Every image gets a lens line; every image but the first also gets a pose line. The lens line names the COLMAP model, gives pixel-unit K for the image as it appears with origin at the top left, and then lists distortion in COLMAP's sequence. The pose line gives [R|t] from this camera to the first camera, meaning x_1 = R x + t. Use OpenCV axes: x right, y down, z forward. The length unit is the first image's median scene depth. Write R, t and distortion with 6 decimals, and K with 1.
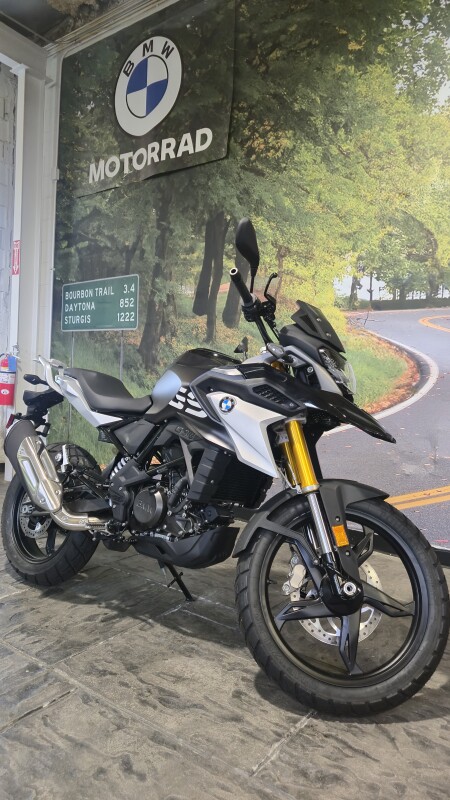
lens RADIAL K [[535.1, 0, 222.9], [0, 535.1, 392.8], [0, 0, 1]] dist [0.062074, -0.050931]
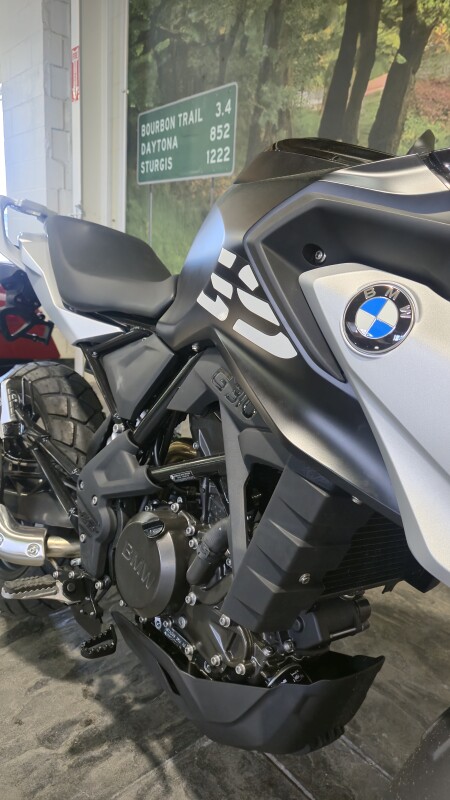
lens RADIAL K [[541.9, 0, 227.5], [0, 541.9, 395.8], [0, 0, 1]] dist [0.054562, -0.056190]
pose [[0.973432, 0.067970, -0.218654, -0.001098], [-0.019295, 0.975879, 0.217459, 0.002055], [0.228161, -0.207462, 0.951263, 0.366644]]
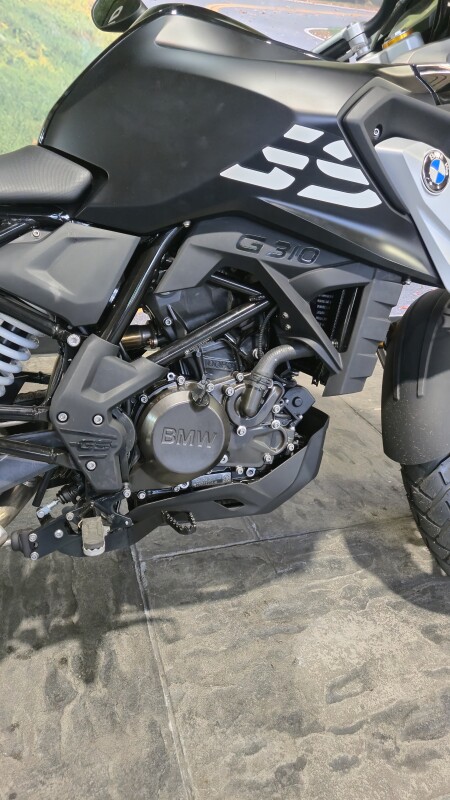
lens RADIAL K [[535.1, 0, 222.9], [0, 535.1, 392.8], [0, 0, 1]] dist [0.062074, -0.050931]
pose [[0.609539, -0.349797, 0.711410, -0.230855], [-0.006324, 0.895214, 0.445591, -0.005941], [-0.792731, -0.276104, 0.543456, 0.419179]]
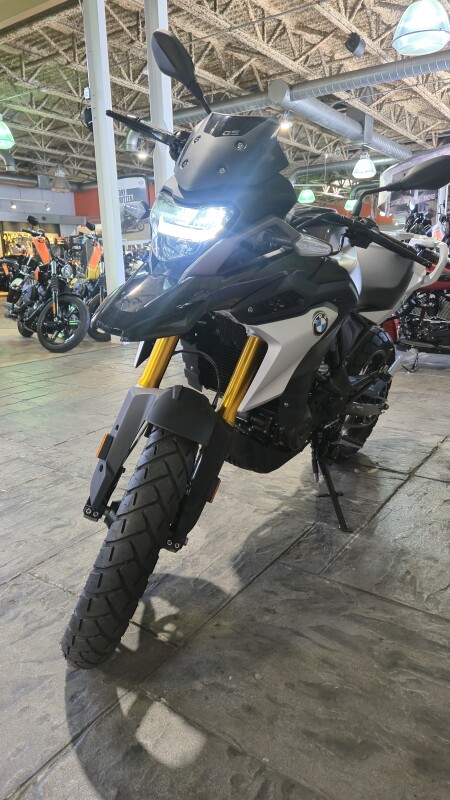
lens RADIAL K [[535.1, 0, 222.9], [0, 535.1, 392.8], [0, 0, 1]] dist [0.062074, -0.050931]
pose [[0.013618, 0.184412, -0.982755, 0.447475], [0.020272, 0.982593, 0.184663, 0.020893], [0.999702, -0.022437, 0.009643, 0.527062]]
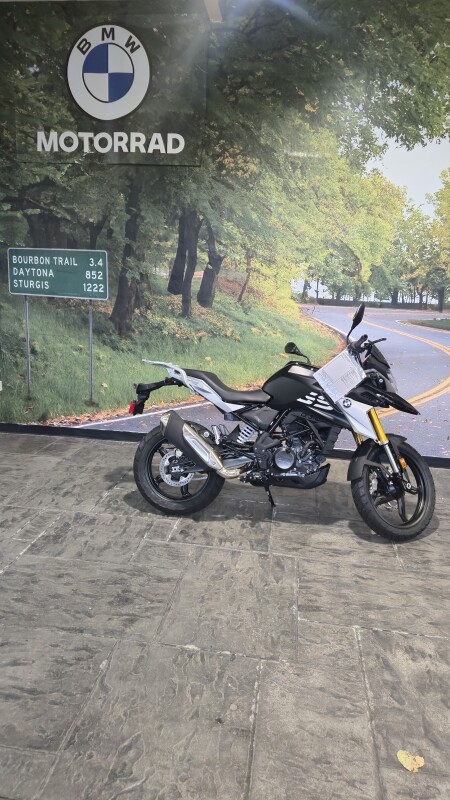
lens RADIAL K [[535.1, 0, 222.9], [0, 535.1, 392.8], [0, 0, 1]] dist [0.062074, -0.050931]
pose [[0.880958, -0.091259, 0.464311, -0.606352], [-0.004284, 0.979649, 0.200674, -0.189524], [-0.473175, -0.178774, 0.862639, -0.193863]]
